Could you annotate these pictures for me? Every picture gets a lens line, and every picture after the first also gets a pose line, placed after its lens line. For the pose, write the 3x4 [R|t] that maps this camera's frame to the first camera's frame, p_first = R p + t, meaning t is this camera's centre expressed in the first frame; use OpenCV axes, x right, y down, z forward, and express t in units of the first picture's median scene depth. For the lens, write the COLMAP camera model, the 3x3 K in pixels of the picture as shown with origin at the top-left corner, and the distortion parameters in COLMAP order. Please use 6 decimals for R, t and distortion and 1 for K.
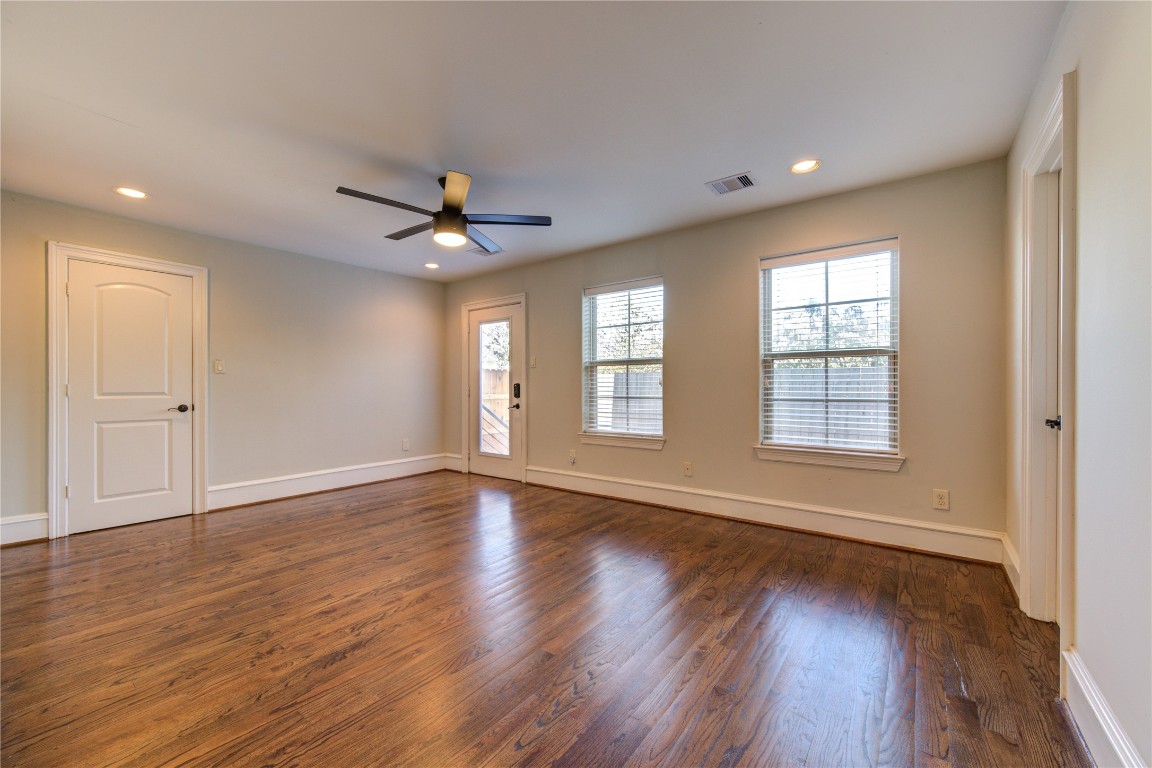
lens RADIAL K [[460.7, 0, 578.1], [0, 460.7, 386.2], [0, 0, 1]] dist [0.000747, -0.000302]
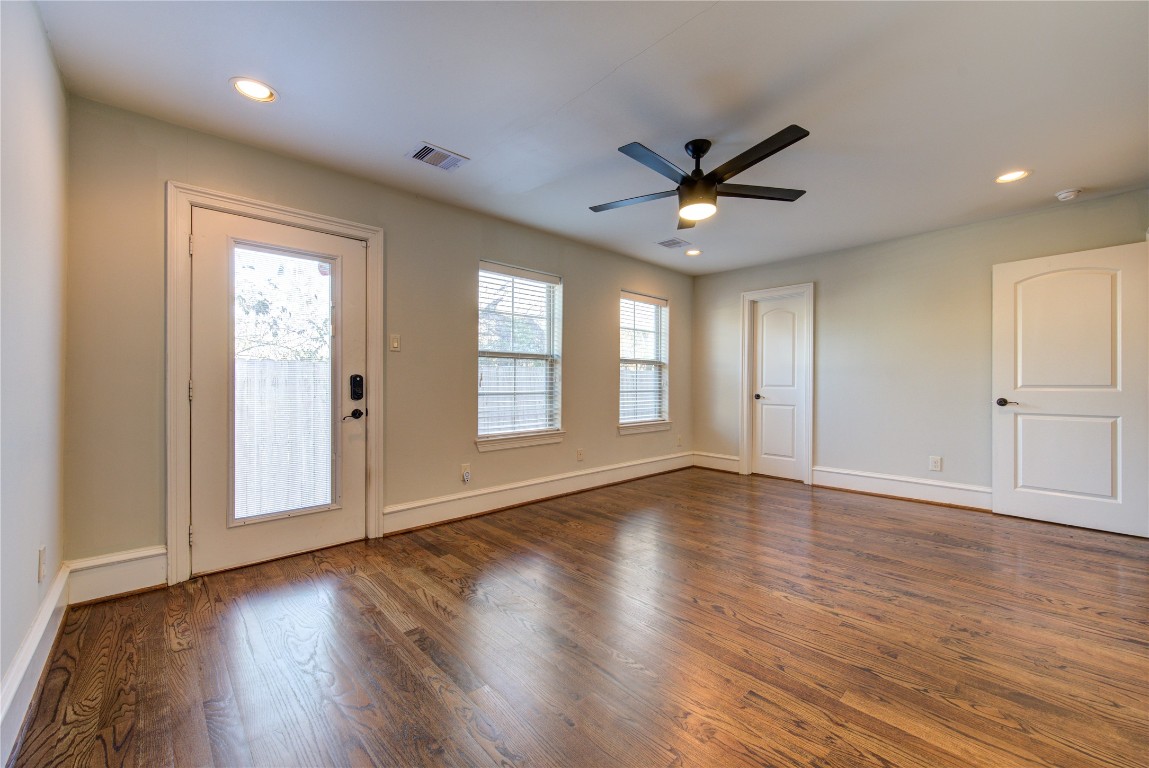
lens RADIAL K [[470.6, 0, 574.5], [0, 470.6, 384.0], [0, 0, 1]] dist [0.001507, 0.000808]
pose [[0.137487, 0.000550, 0.990503, -0.914159], [-0.003485, 0.999994, -0.000072, 0.005611], [-0.990497, -0.003442, 0.137488, 0.852027]]
